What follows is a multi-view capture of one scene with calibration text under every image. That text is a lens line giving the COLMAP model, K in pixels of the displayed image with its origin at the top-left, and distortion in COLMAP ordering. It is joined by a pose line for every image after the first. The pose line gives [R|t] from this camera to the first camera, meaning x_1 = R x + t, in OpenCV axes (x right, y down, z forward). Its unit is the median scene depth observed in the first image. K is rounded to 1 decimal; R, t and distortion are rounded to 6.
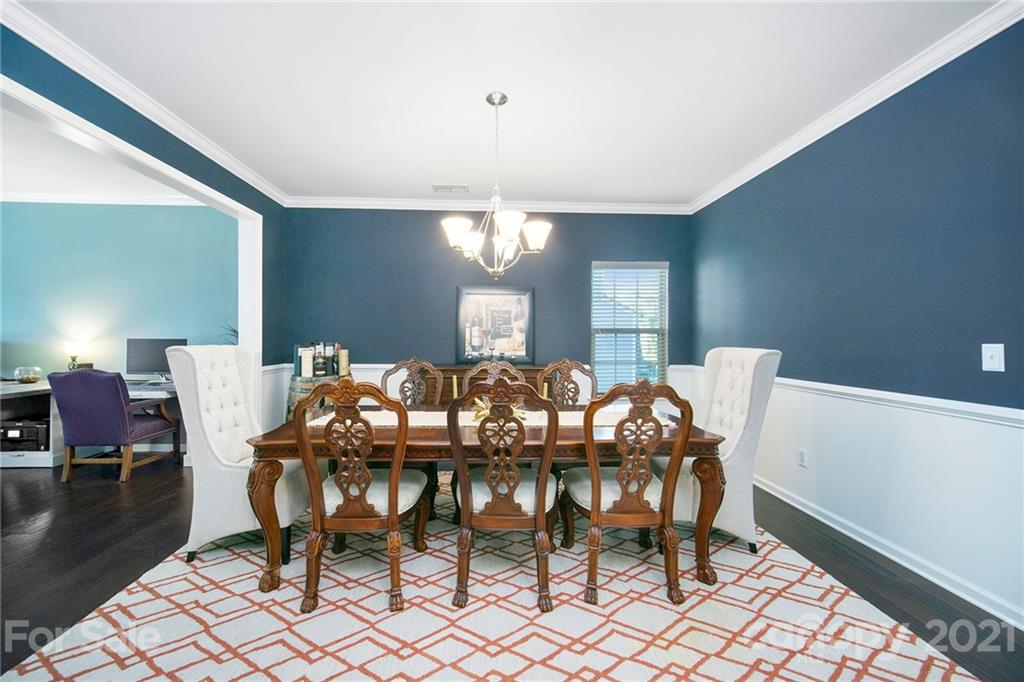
lens RADIAL K [[412.4, 0, 513.8], [0, 412.4, 343.6], [0, 0, 1]] dist [0.001138, 0.000765]
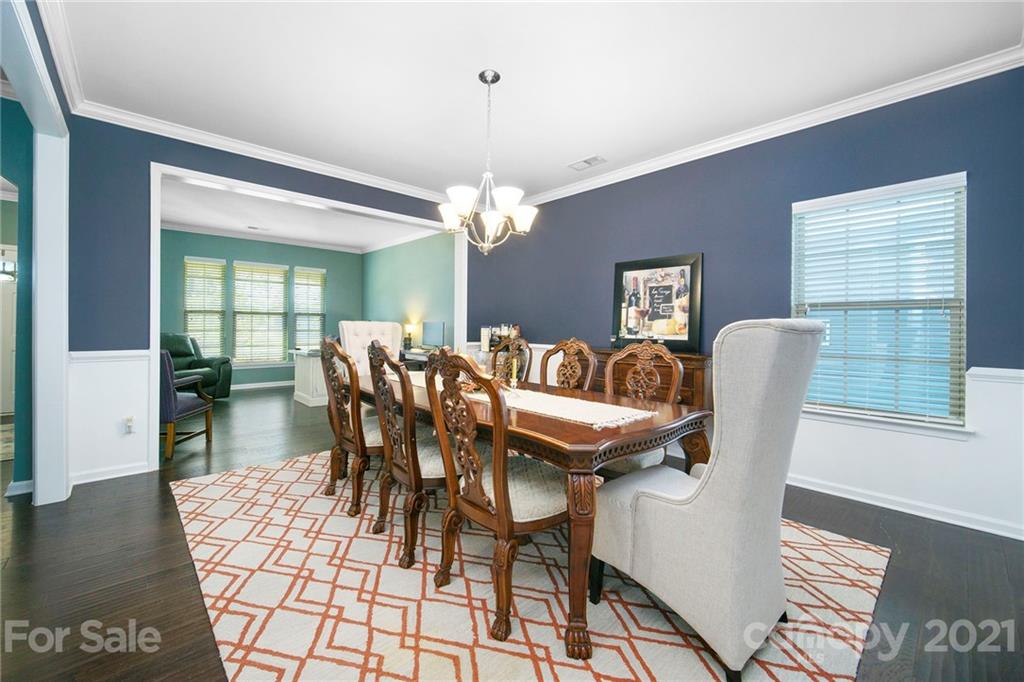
lens RADIAL K [[432.4, 0, 512.1], [0, 432.4, 332.7], [0, 0, 1]] dist [0.029843, 0.000190]
pose [[0.628670, 0.013091, -0.777562, 0.471462], [-0.016468, 0.999858, 0.003519, 0.015877], [0.777498, 0.010593, 0.628796, 0.212764]]
